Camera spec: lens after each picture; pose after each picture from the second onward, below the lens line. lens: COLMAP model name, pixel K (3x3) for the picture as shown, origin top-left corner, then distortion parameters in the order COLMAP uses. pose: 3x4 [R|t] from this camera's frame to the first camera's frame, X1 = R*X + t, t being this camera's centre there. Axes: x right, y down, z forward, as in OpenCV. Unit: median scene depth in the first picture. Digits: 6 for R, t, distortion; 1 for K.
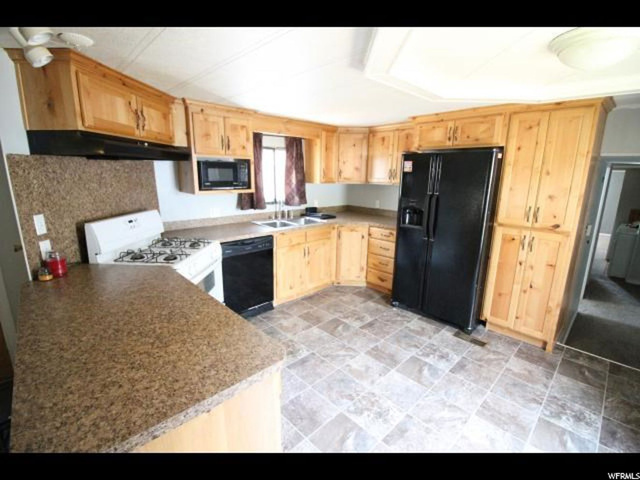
lens RADIAL K [[299.2, 0, 321.3], [0, 299.2, 241.1], [0, 0, 1]] dist [-0.000022, -0.015238]
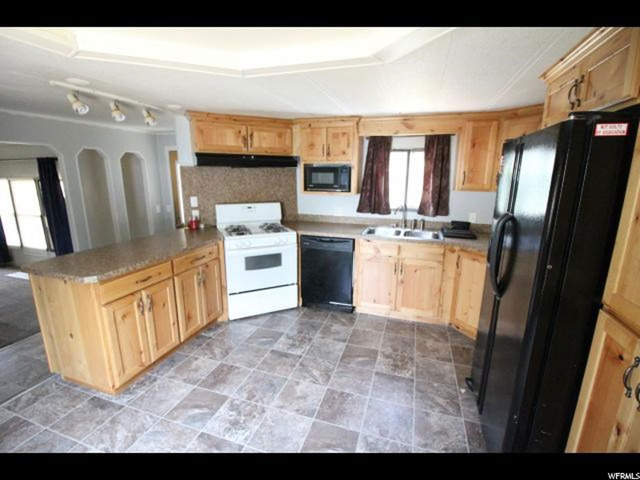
lens RADIAL K [[299.2, 0, 321.3], [0, 299.2, 241.1], [0, 0, 1]] dist [-0.000022, -0.015238]
pose [[0.463077, 0.184545, -0.866893, 0.699576], [-0.202412, 0.974255, 0.099276, -0.098099], [0.862896, 0.129497, 0.488509, 0.458661]]
